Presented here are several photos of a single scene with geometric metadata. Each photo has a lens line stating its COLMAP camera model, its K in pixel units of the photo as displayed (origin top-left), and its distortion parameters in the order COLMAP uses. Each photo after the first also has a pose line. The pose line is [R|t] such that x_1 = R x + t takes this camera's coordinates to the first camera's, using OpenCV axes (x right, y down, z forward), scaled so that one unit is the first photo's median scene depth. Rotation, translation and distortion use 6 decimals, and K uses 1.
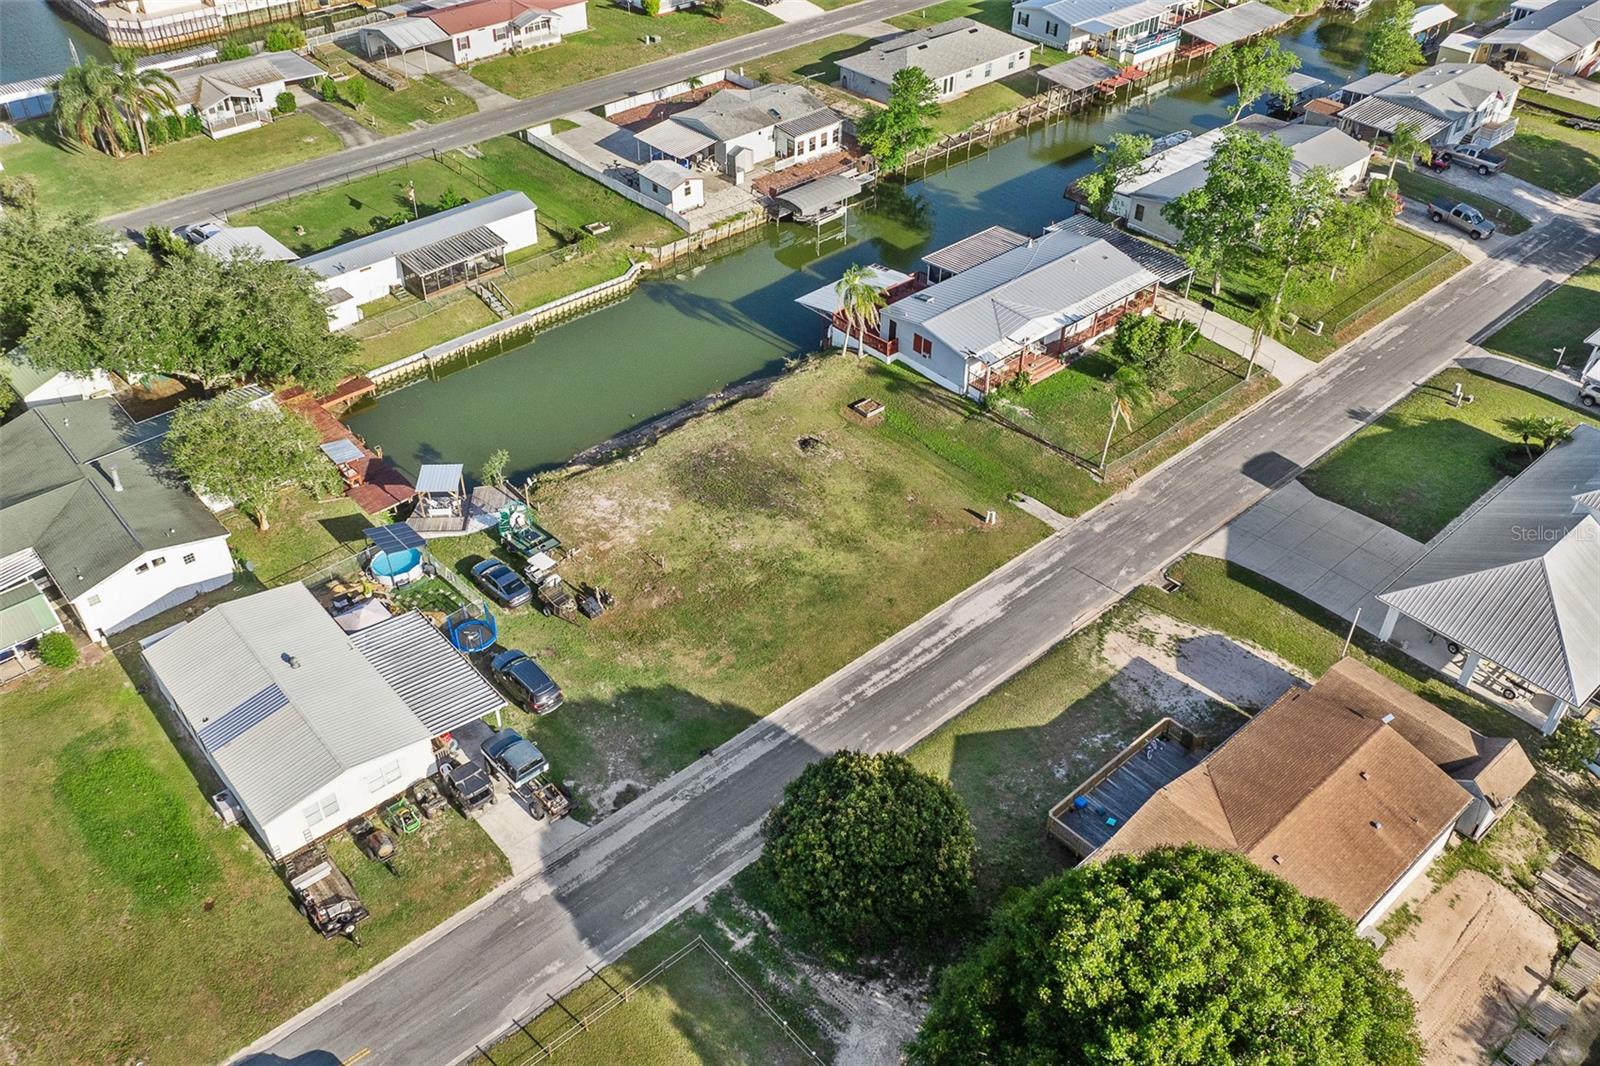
lens RADIAL K [[1333.5, 0, 800.0], [0, 1333.5, 533.0], [0, 0, 1]] dist [-0.003867, -0.041030]
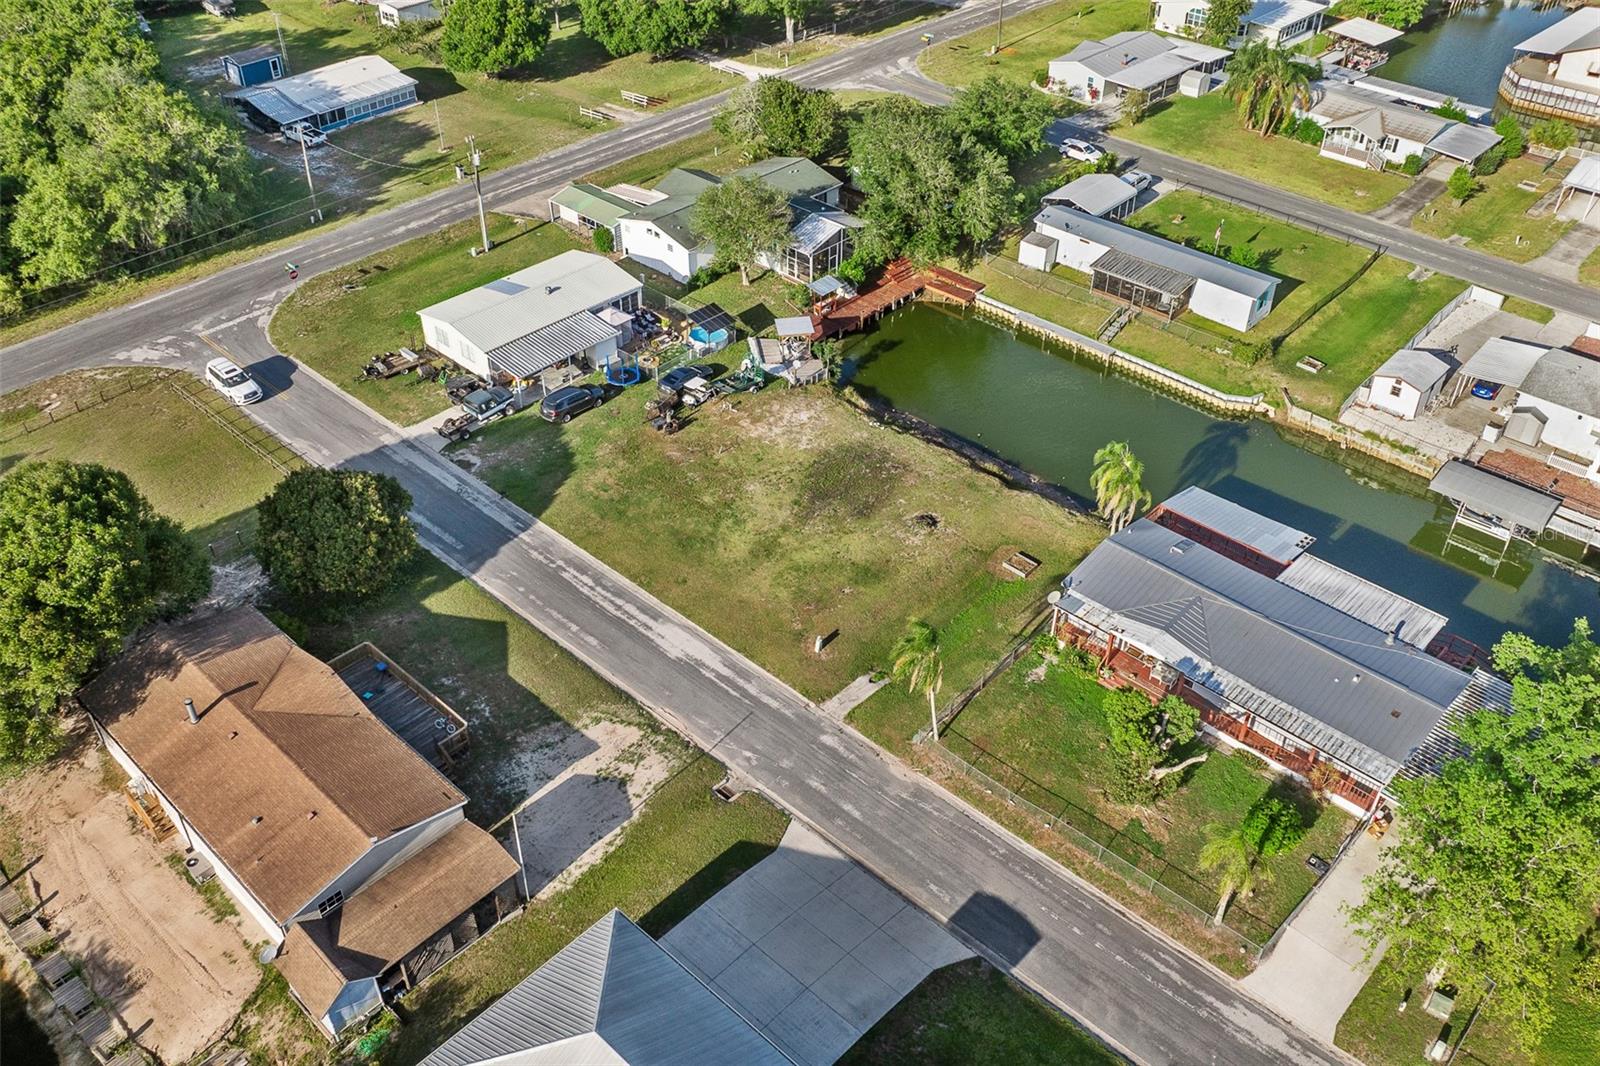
lens RADIAL K [[1333.5, 0, 800.0], [0, 1333.5, 533.0], [0, 0, 1]] dist [-0.003867, -0.041030]
pose [[0.093818, 0.601653, -0.793229, 0.698704], [-0.631490, 0.651921, 0.419784, -0.371920], [0.769687, 0.461533, 0.441100, 0.470508]]
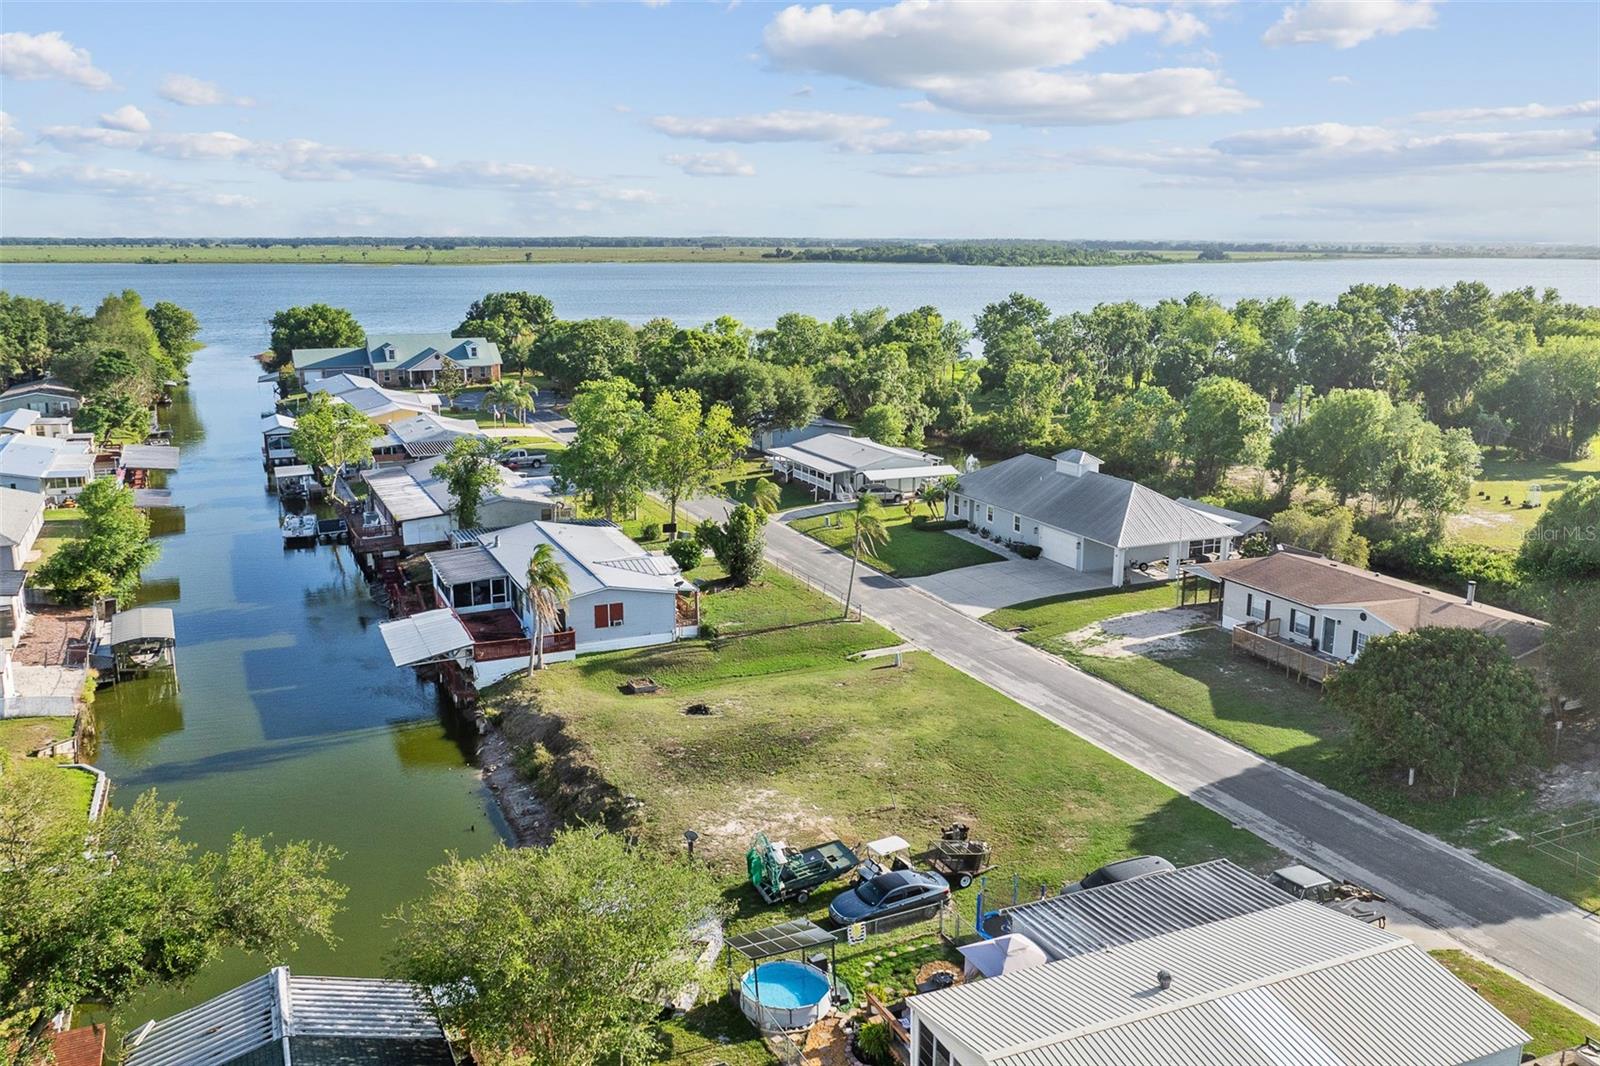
lens RADIAL K [[1333.5, 0, 800.0], [0, 1333.5, 533.0], [0, 0, 1]] dist [-0.003867, -0.041030]
pose [[0.304603, -0.214159, 0.928091, -0.630736], [0.597660, 0.801672, -0.011167, -0.097997], [-0.741633, 0.558084, 0.372186, 0.552393]]
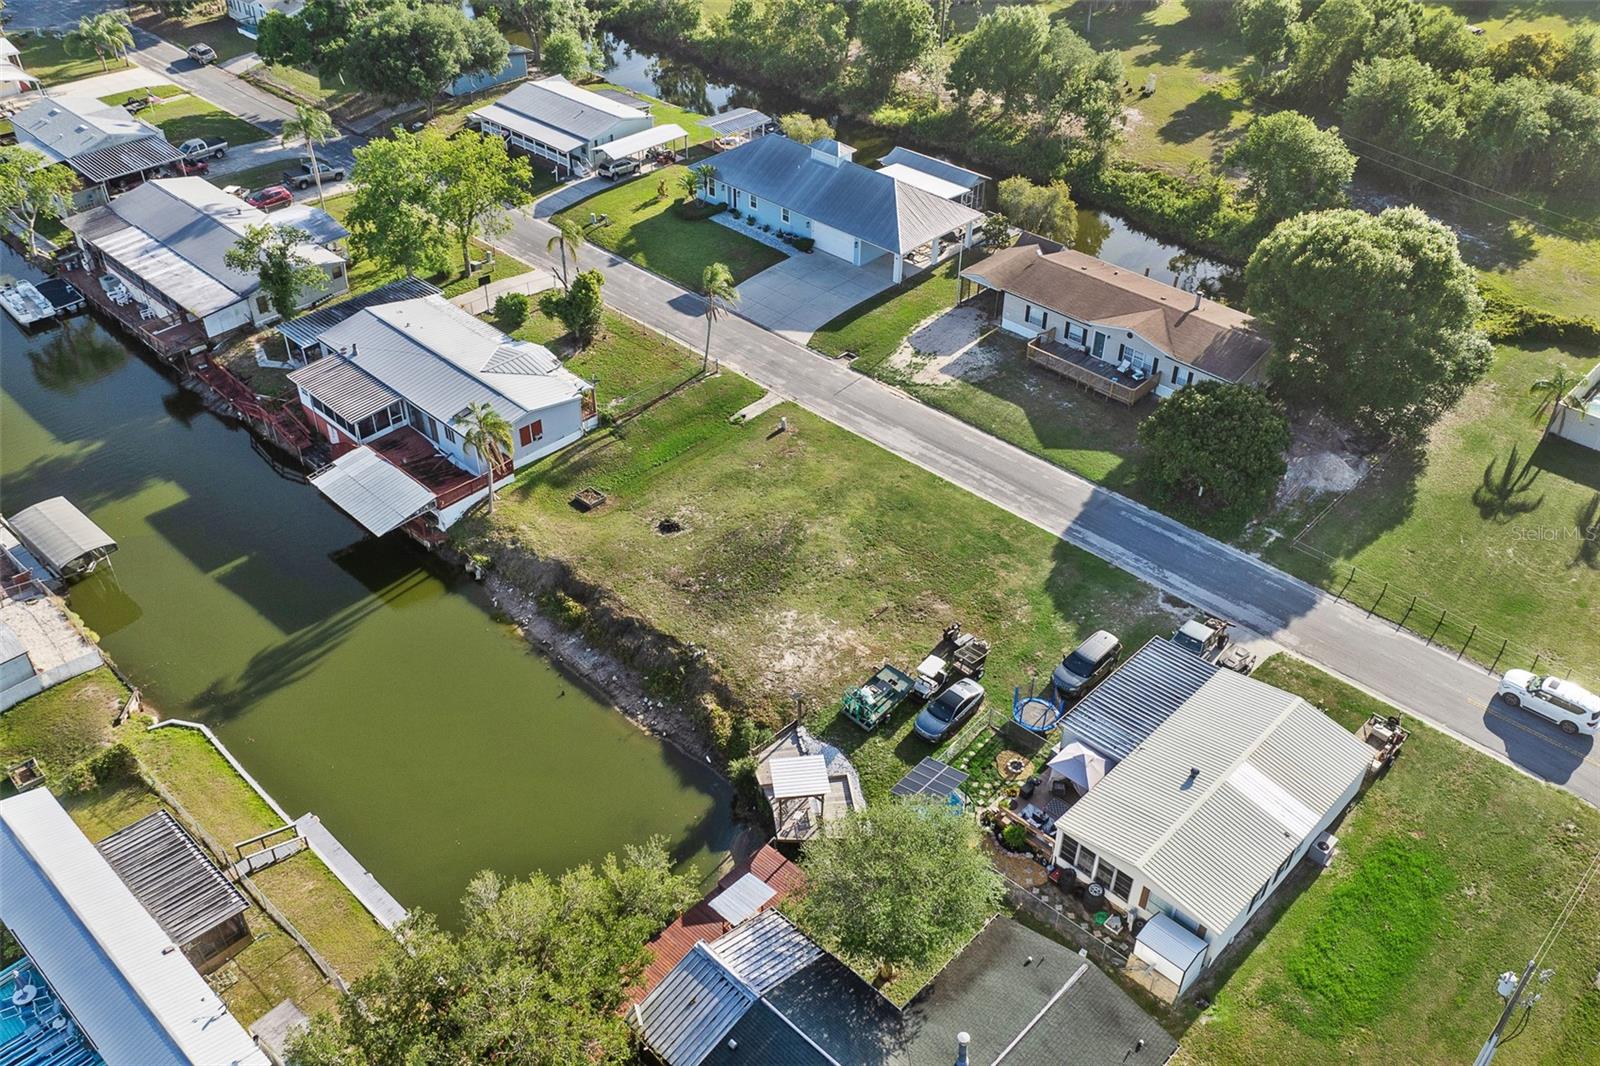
lens RADIAL K [[1333.5, 0, 800.0], [0, 1333.5, 533.0], [0, 0, 1]] dist [-0.003867, -0.041030]
pose [[-0.081346, -0.612386, 0.786363, -0.687752], [0.617136, 0.588591, 0.522210, -0.460873], [-0.782640, 0.527773, 0.330046, 0.565927]]
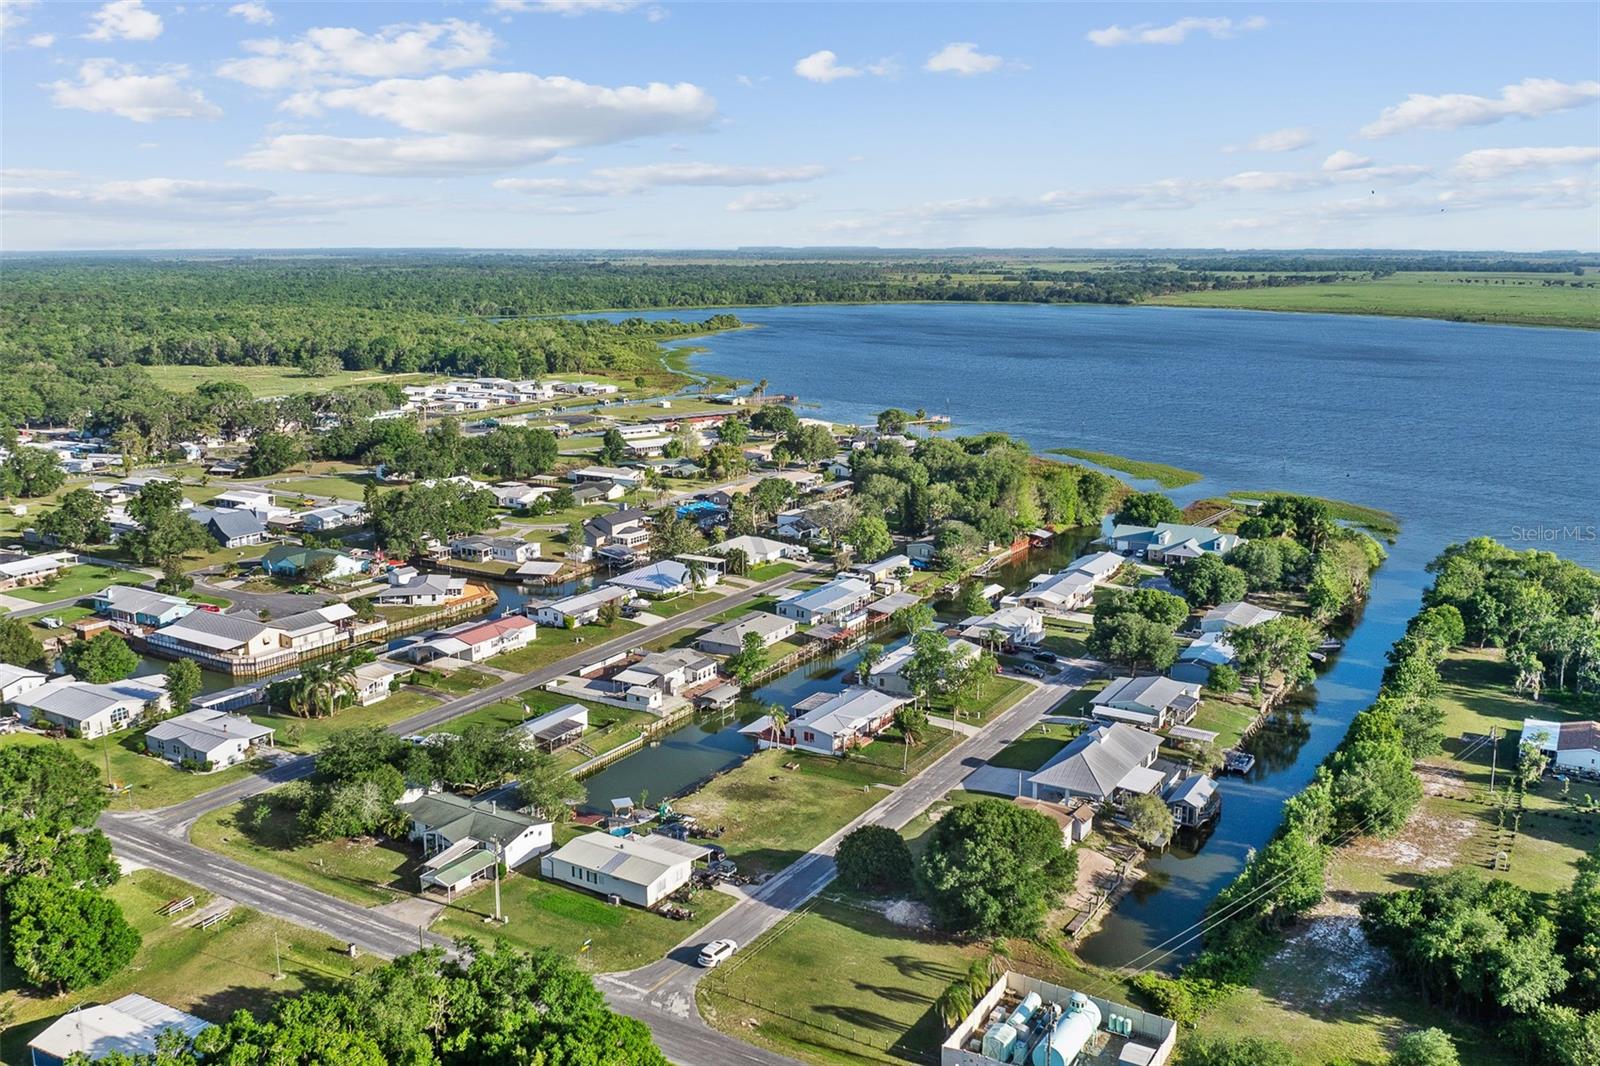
lens RADIAL K [[1384.1, 0, 800.0], [0, 1384.1, 533.0], [0, 0, 1]] dist [0.002898, -0.069143]
pose [[0.957143, -0.069334, 0.281195, -0.510118], [0.189315, 0.884551, -0.426296, 0.500392], [-0.219175, 0.461261, 0.859768, -1.027496]]
